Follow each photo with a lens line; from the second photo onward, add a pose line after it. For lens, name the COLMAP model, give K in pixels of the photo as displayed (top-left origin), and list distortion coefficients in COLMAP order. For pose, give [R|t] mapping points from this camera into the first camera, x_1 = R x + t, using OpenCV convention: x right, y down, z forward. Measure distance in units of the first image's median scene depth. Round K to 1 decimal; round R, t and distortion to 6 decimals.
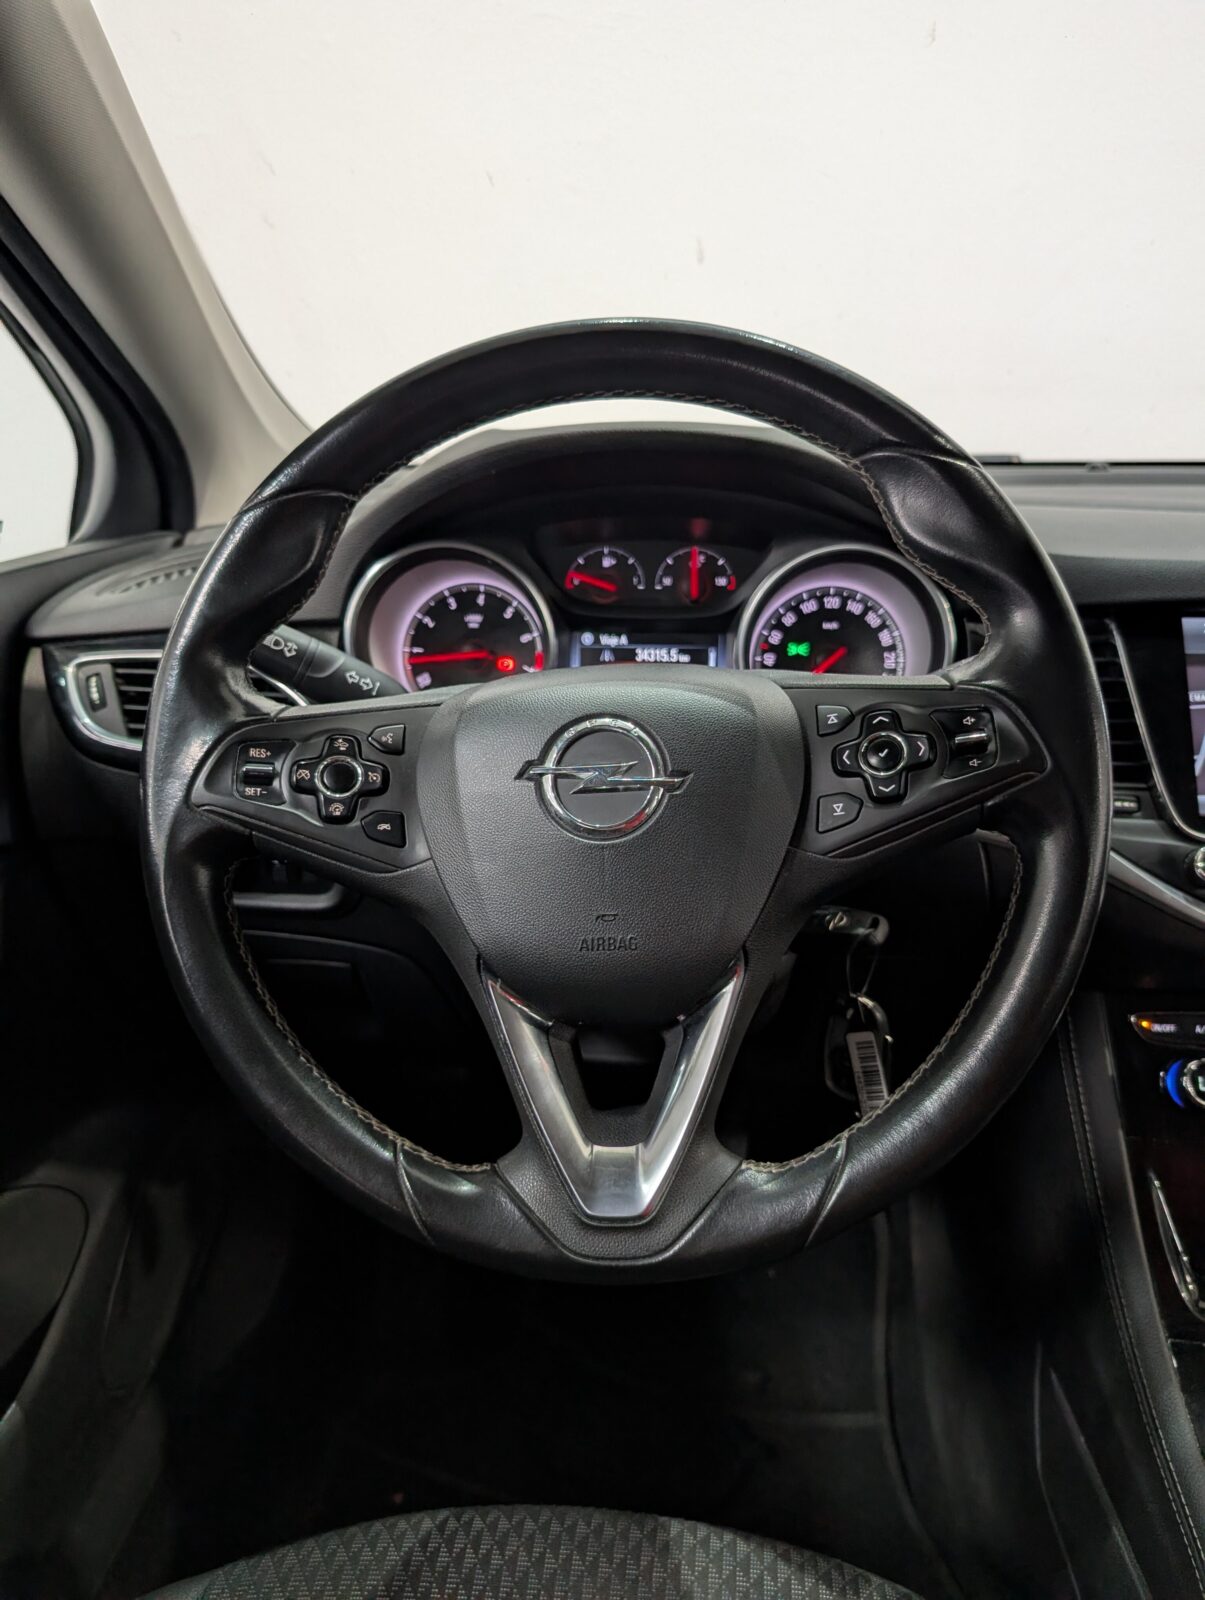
lens RADIAL K [[1172.4, 0, 586.2], [0, 1172.4, 794.0], [0, 0, 1]] dist [0.000165, -0.007409]
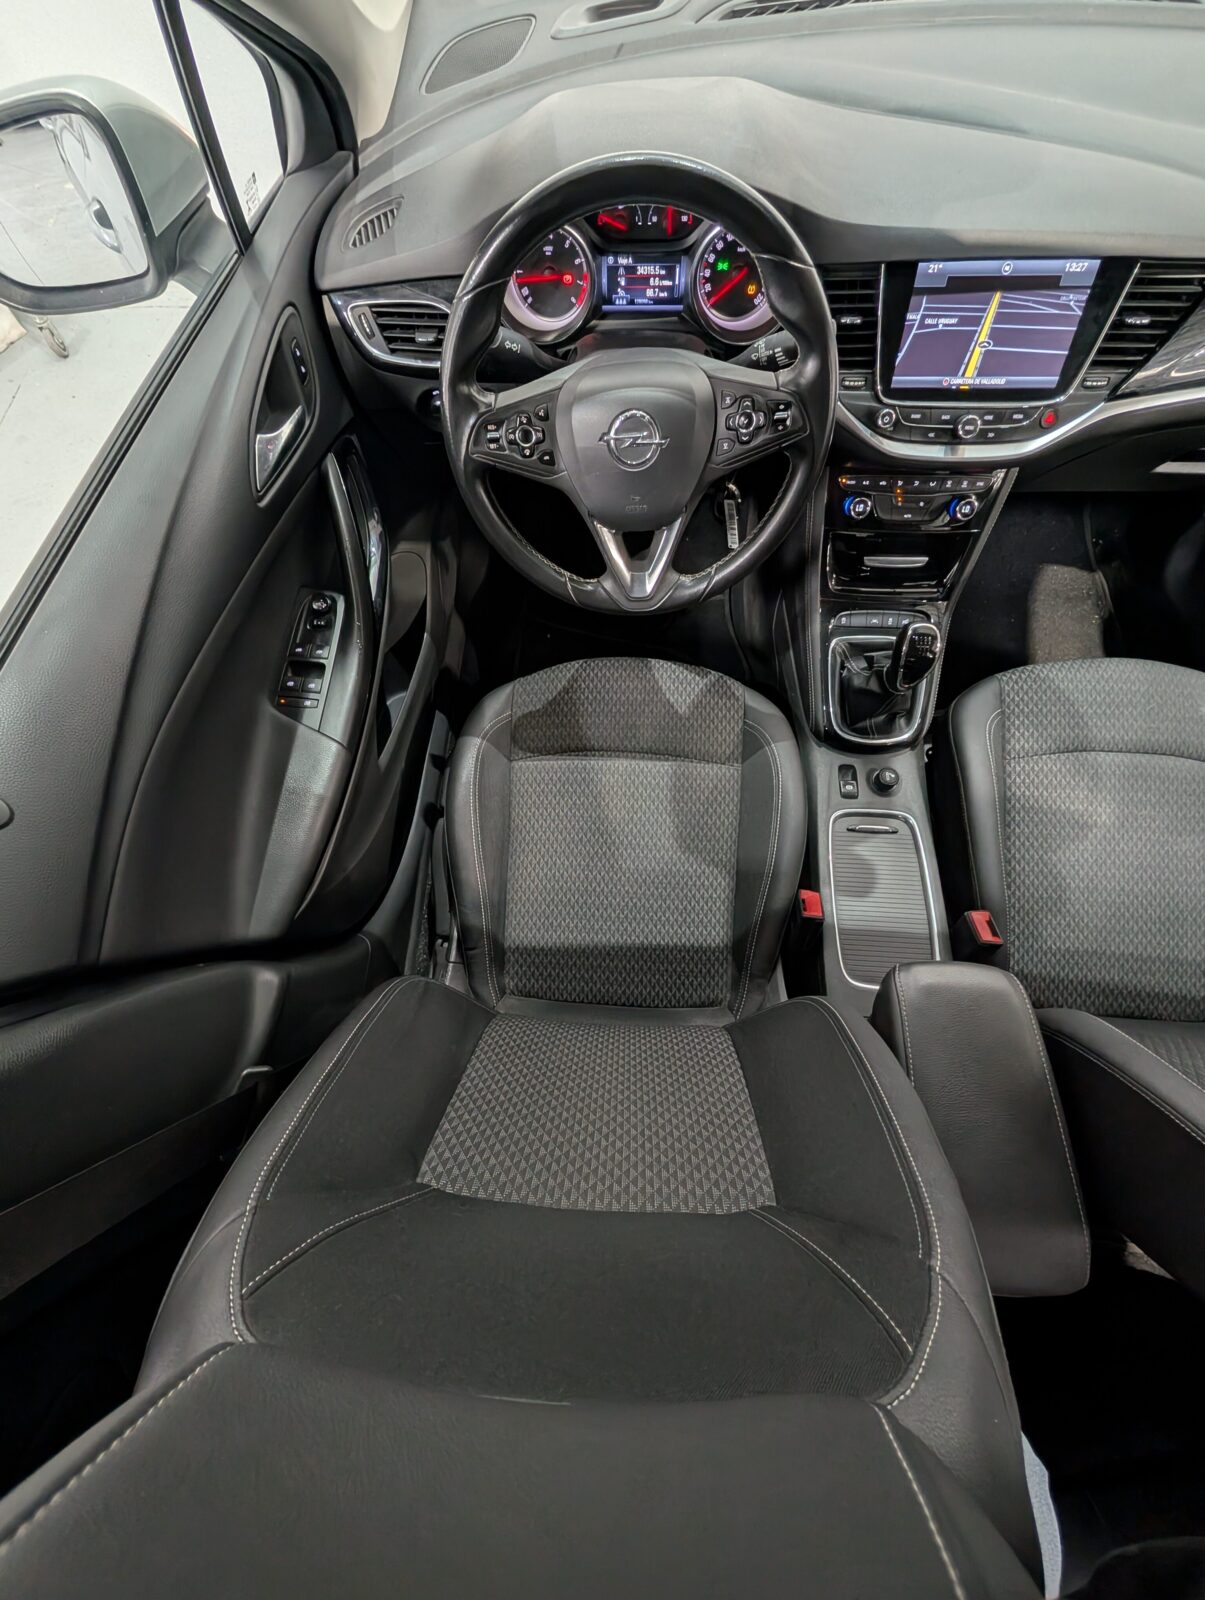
lens RADIAL K [[606.1, 0, 603.1], [0, 606.1, 797.9], [0, 0, 1]] dist [0.000046, 0.000299]
pose [[0.998134, -0.060749, -0.006165, -0.081995], [0.043033, 0.628232, 0.776835, -0.493881], [-0.043319, -0.775651, 0.629674, -0.383052]]
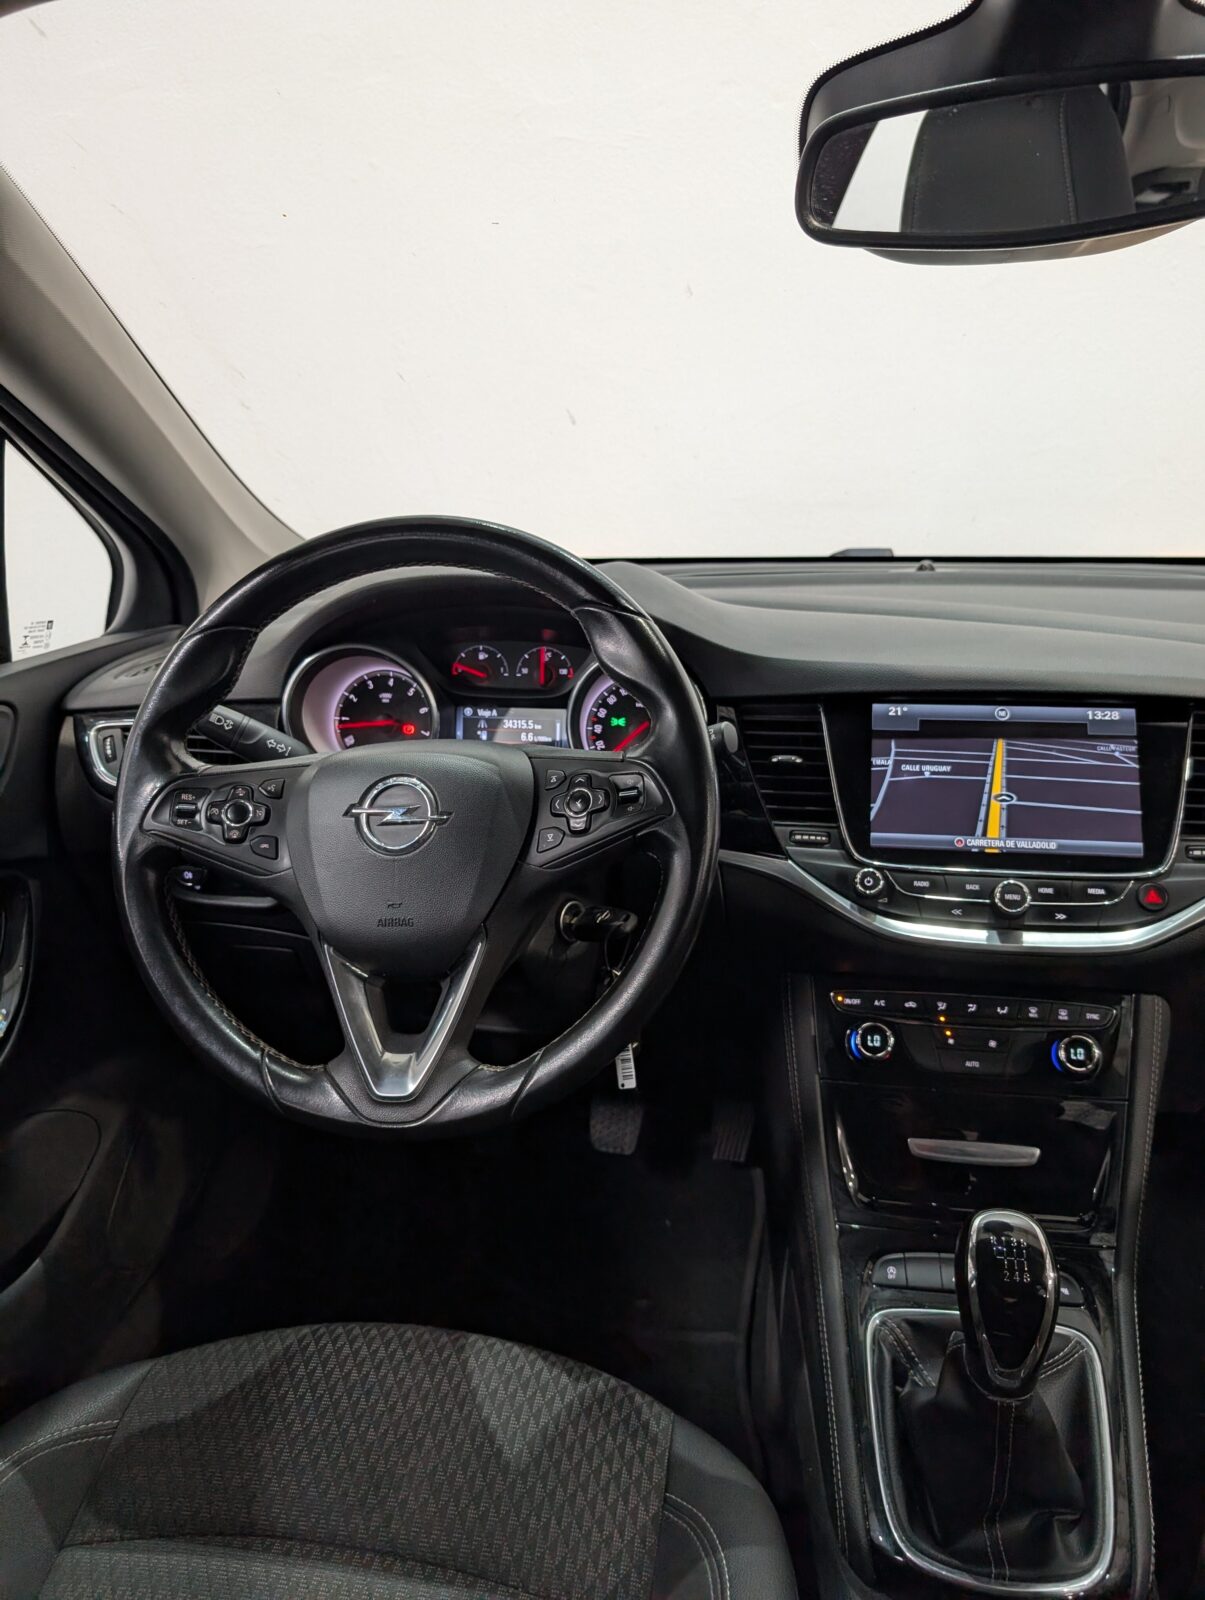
lens RADIAL K [[1169.5, 0, 603.4], [0, 1169.5, 794.3], [0, 0, 1]] dist [0.005408, -0.009921]
pose [[0.998262, 0.010983, -0.057904, 0.339172], [-0.012559, 0.999559, -0.026920, -0.003543], [0.057583, 0.027601, 0.997959, -0.483246]]
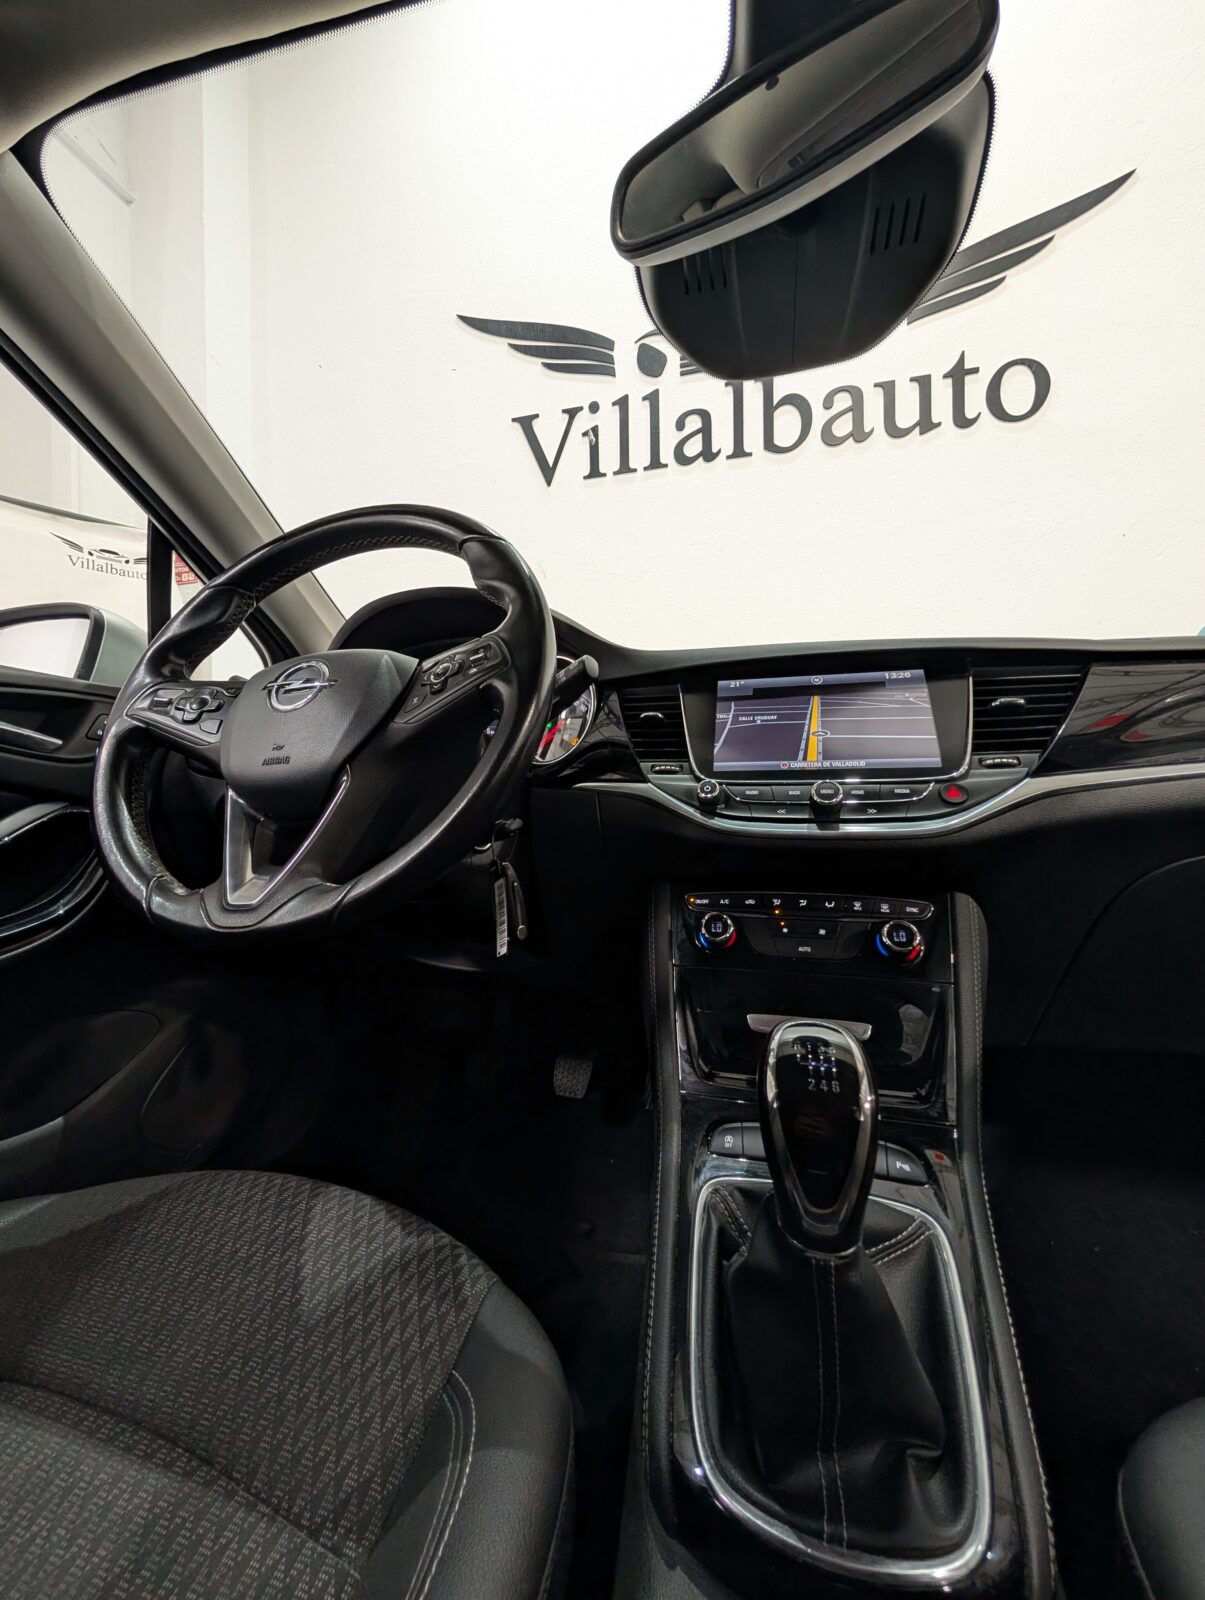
lens RADIAL K [[606.1, 0, 603.1], [0, 606.1, 797.9], [0, 0, 1]] dist [0.000046, 0.000299]
pose [[0.987911, 0.002072, -0.155010, 0.594727], [-0.047695, 0.955473, -0.291197, 0.384668], [0.147504, 0.295070, 0.944021, 0.163992]]
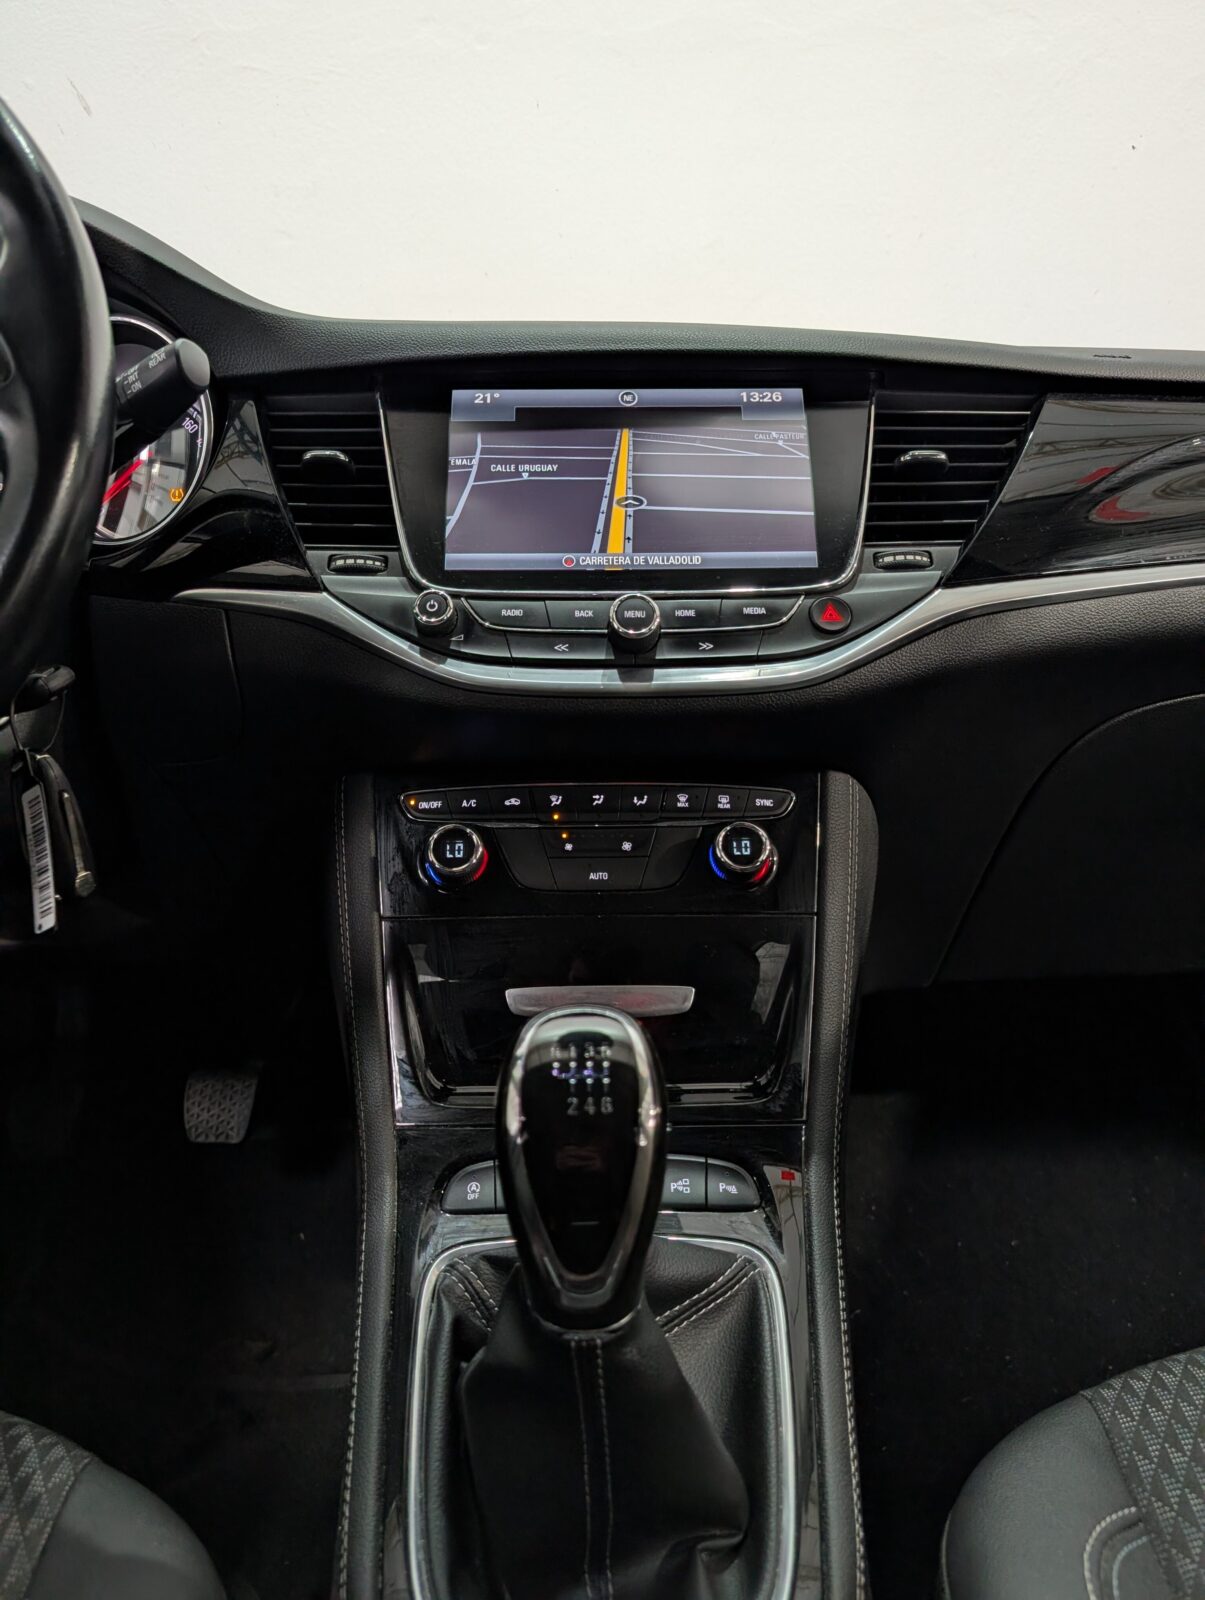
lens RADIAL K [[1175.7, 0, 608.6], [0, 1175.7, 783.2], [0, 0, 1]] dist [0.006966, -0.013208]
pose [[0.992400, -0.021788, 0.121109, 0.636679], [0.034125, 0.994327, -0.100743, 0.343711], [-0.118227, 0.104110, 0.987514, 0.069147]]
